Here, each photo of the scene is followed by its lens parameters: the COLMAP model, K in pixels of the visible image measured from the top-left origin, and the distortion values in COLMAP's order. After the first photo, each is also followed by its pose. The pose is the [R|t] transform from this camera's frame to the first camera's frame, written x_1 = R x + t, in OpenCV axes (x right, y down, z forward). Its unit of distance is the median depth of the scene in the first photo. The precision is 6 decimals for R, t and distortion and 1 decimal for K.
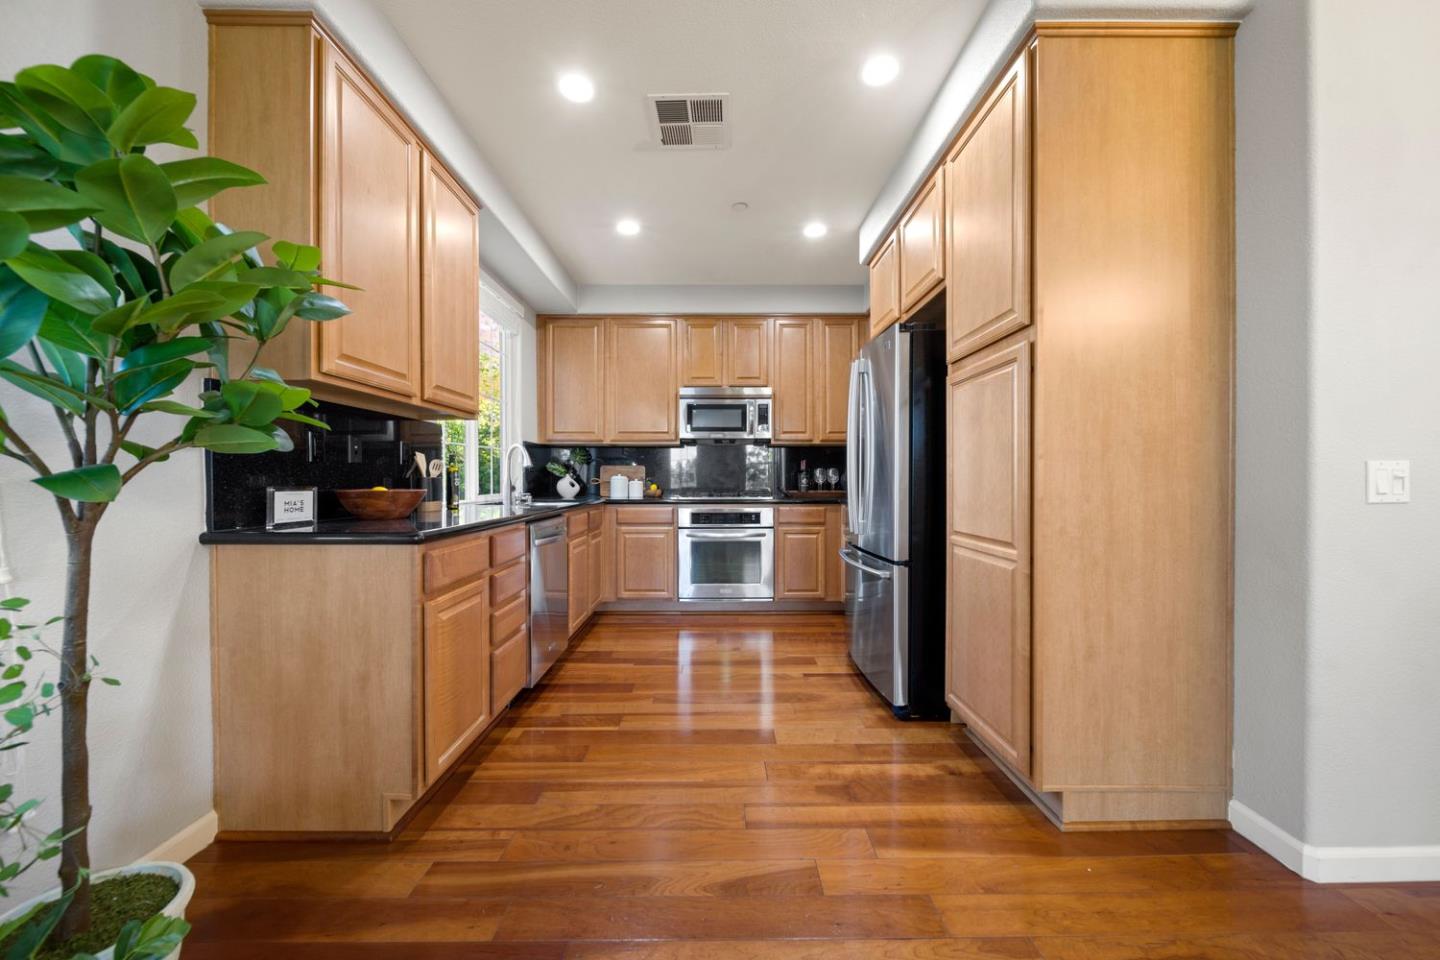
lens RADIAL K [[521.7, 0, 725.7], [0, 521.7, 483.0], [0, 0, 1]] dist [-0.000892, -0.000160]
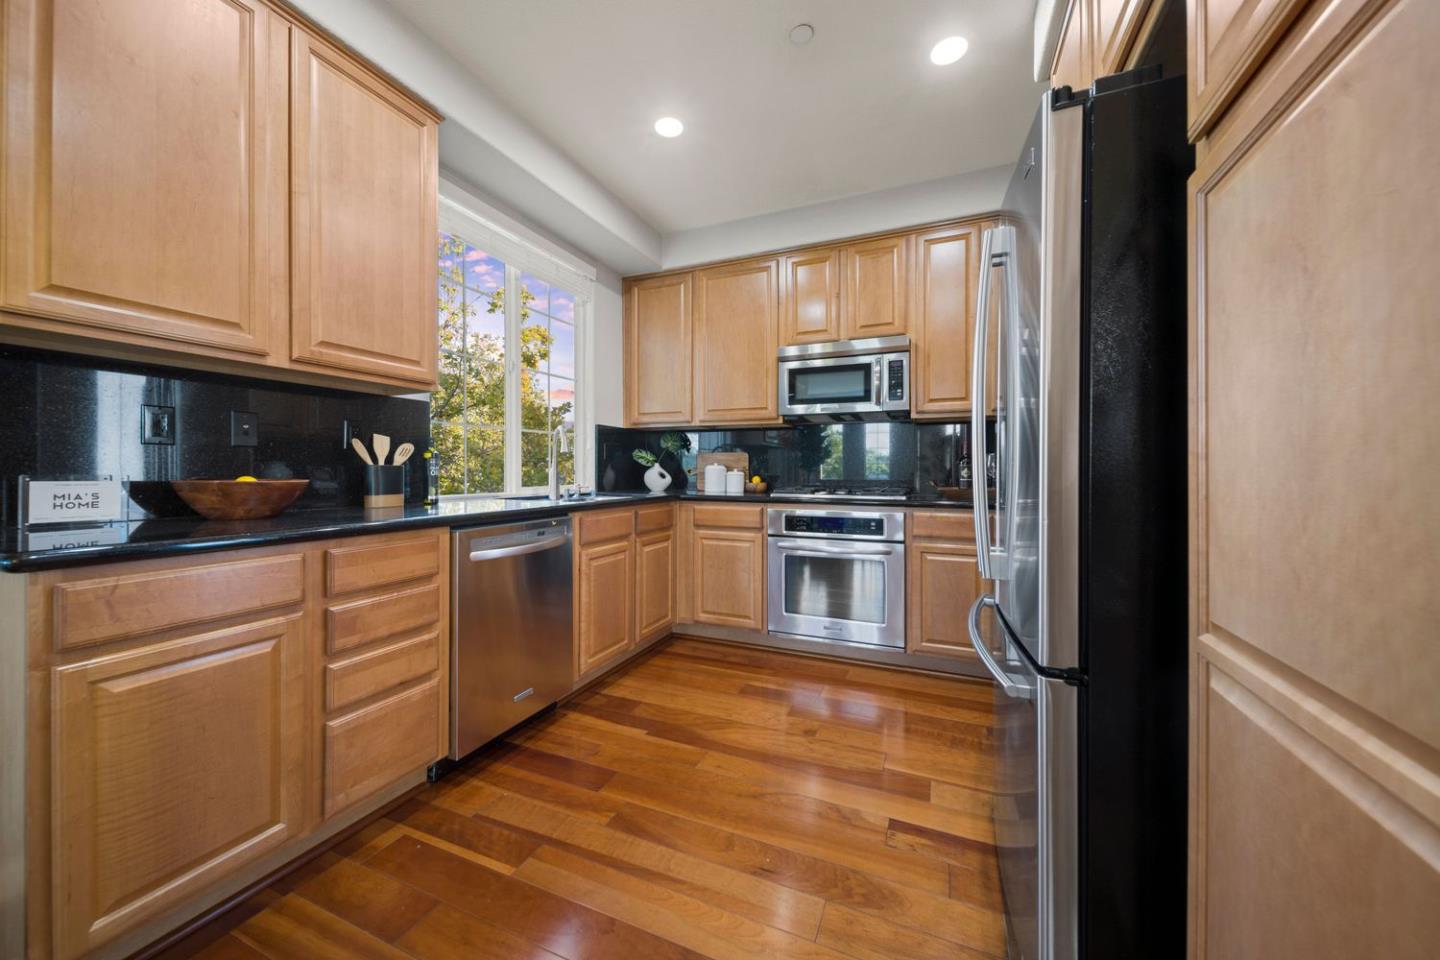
lens RADIAL K [[521.7, 0, 723.8], [0, 521.7, 470.5], [0, 0, 1]] dist [-0.000892, -0.000160]
pose [[0.914399, 0.002116, -0.404810, 0.150617], [-0.005714, 0.999954, -0.007680, 0.000238], [0.404775, 0.009335, 0.914369, 0.299758]]
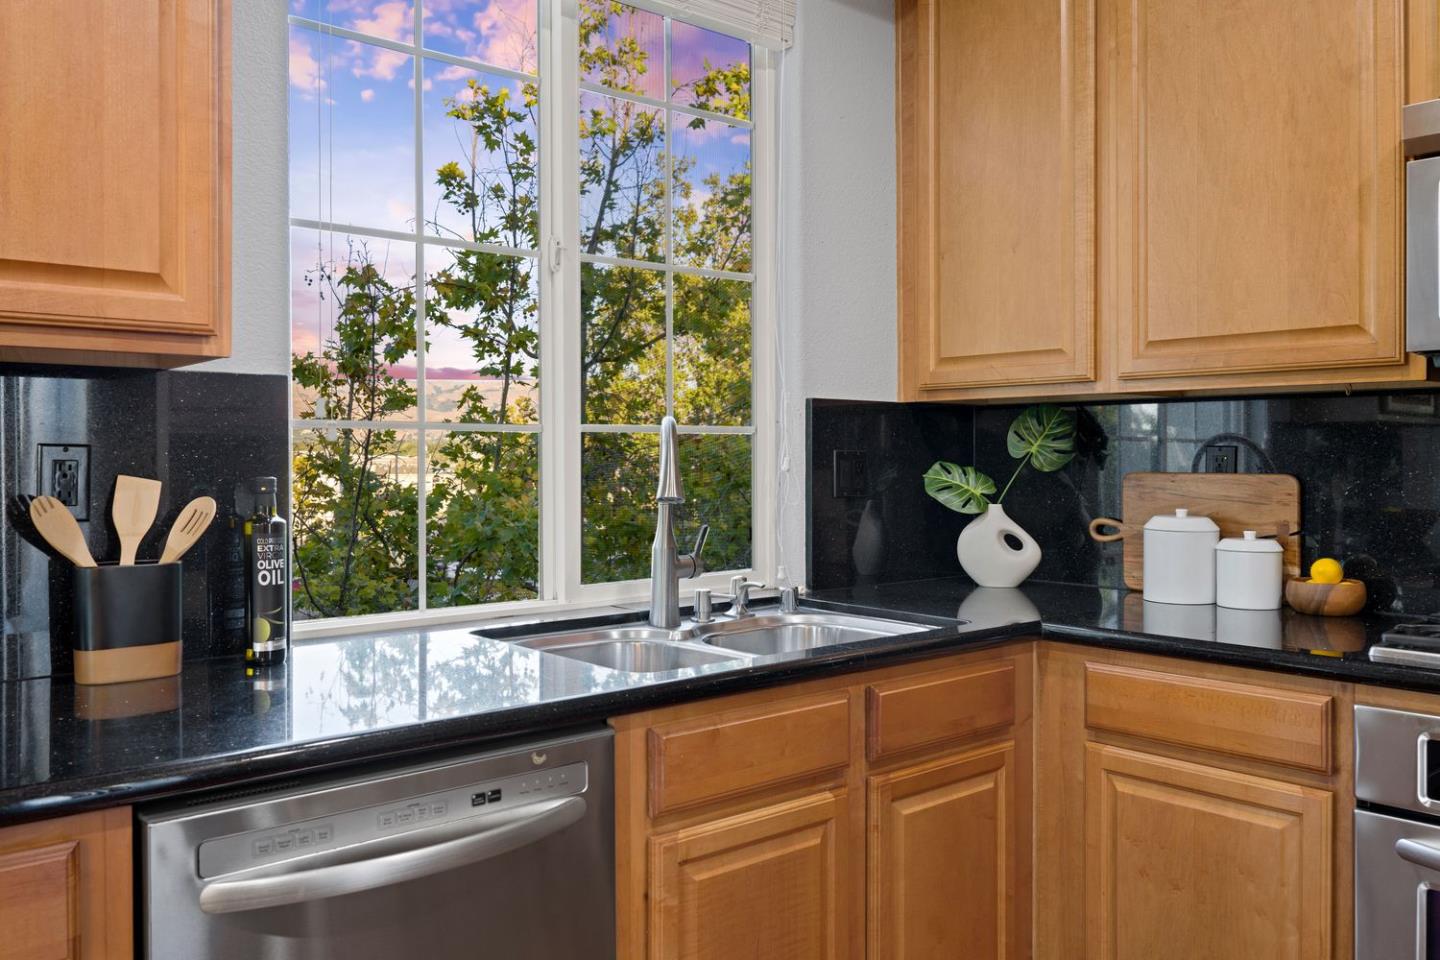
lens RADIAL K [[1176.1, 0, 717.3], [0, 1176.1, 466.3], [0, 0, 1]] dist [0.012889, -0.011959]
pose [[0.640767, 0.004696, -0.767721, 0.099243], [-0.003706, 0.999989, 0.003024, -0.043371], [0.767727, 0.000908, 0.640777, 0.521335]]
